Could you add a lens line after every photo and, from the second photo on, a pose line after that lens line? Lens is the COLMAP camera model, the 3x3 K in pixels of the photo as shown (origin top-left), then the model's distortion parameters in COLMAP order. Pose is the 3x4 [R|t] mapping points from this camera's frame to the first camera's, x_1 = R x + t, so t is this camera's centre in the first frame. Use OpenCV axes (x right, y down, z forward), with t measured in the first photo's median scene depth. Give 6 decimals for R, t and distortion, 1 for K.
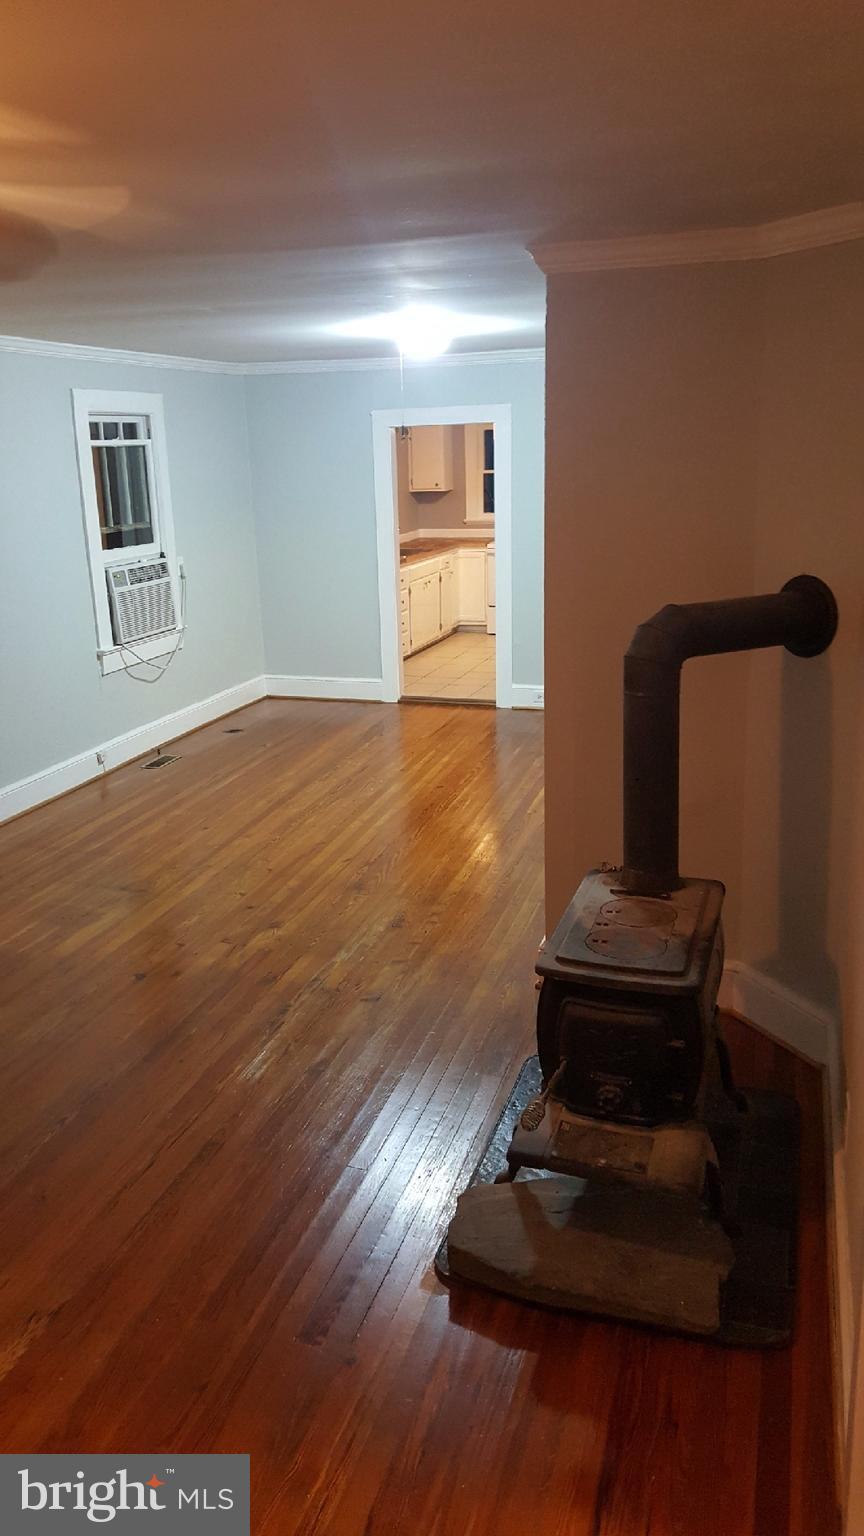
lens RADIAL K [[1137.8, 0, 418.9], [0, 1137.8, 765.3], [0, 0, 1]] dist [0.112448, -0.106088]
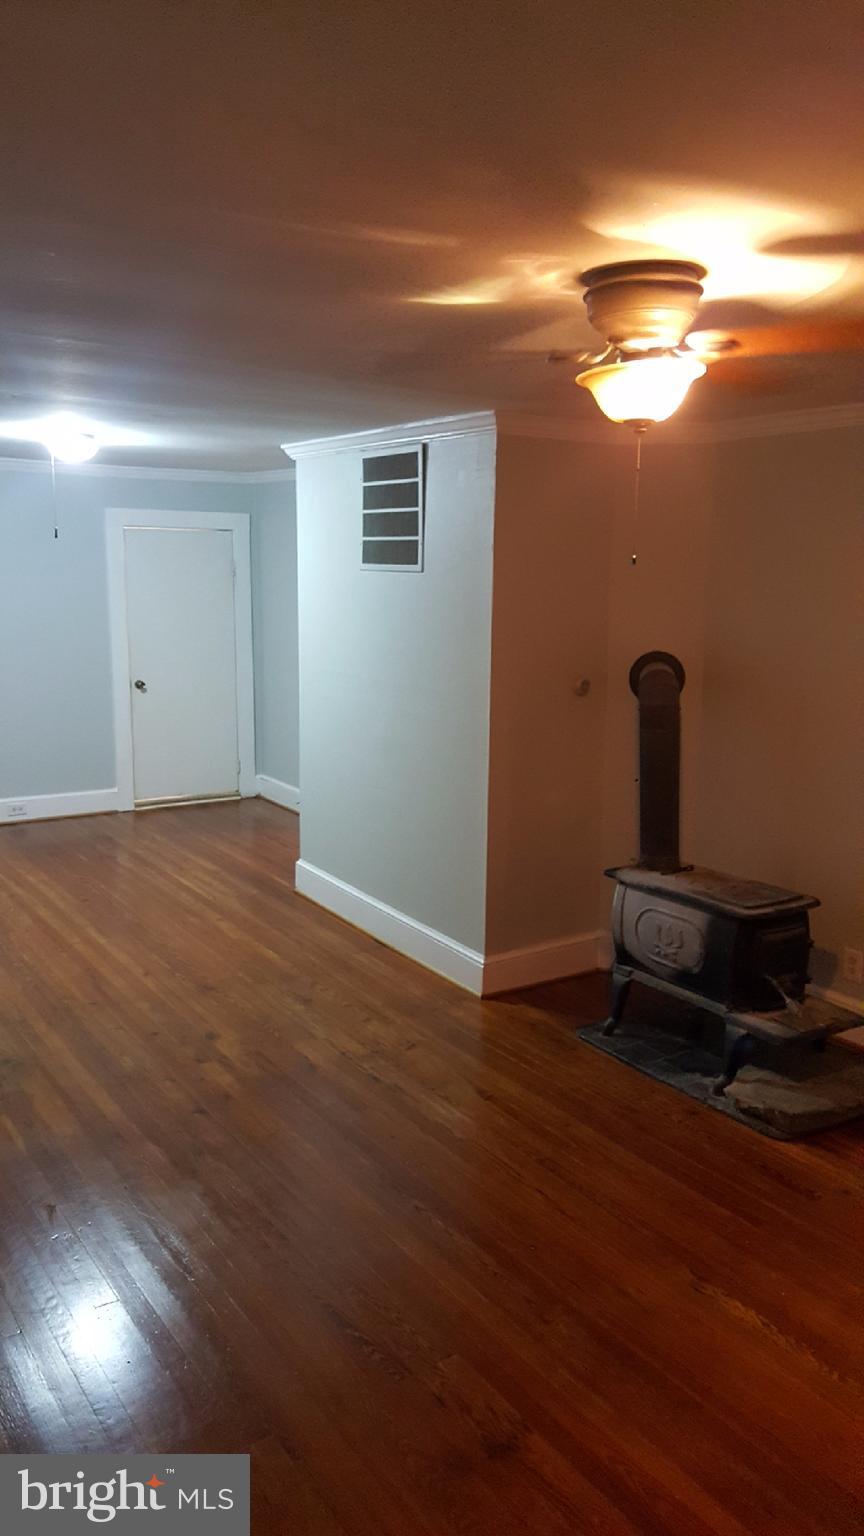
lens RADIAL K [[1137.8, 0, 430.4], [0, 1137.8, 771.7], [0, 0, 1]] dist [0.112448, -0.106088]
pose [[0.622931, -0.116301, 0.773583, -0.602937], [0.186262, 0.982498, -0.002278, -0.034803], [-0.759779, 0.145508, 0.633691, 0.176021]]
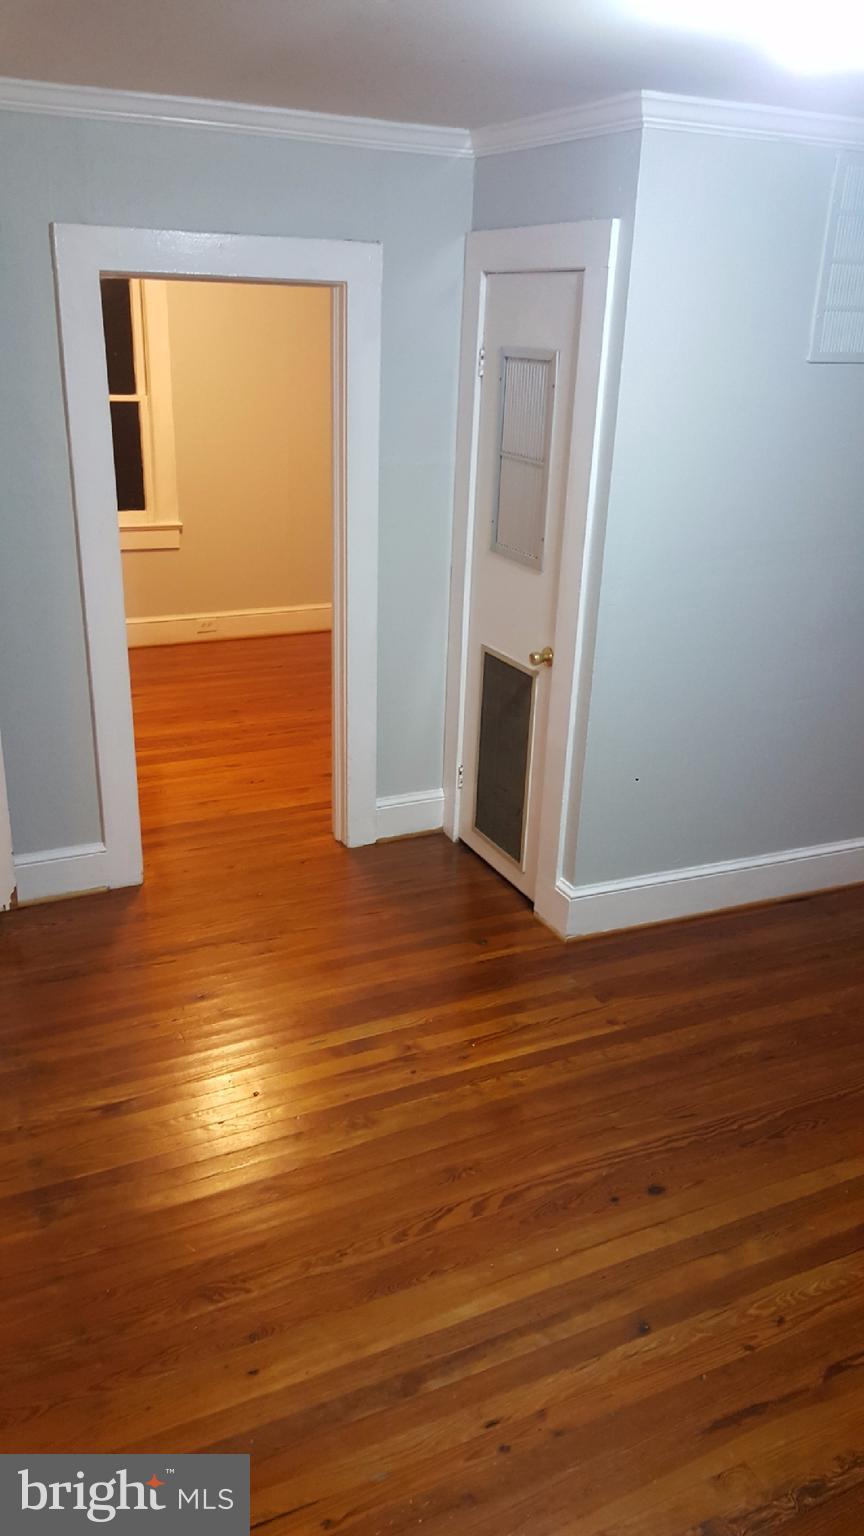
lens RADIAL K [[1137.8, 0, 445.8], [0, 1137.8, 756.7], [0, 0, 1]] dist [0.112448, -0.106088]
pose [[-0.693556, -0.282773, 0.662585, -0.187647], [0.161089, 0.835580, 0.525220, -0.398141], [-0.702161, 0.471005, -0.533970, 1.365693]]
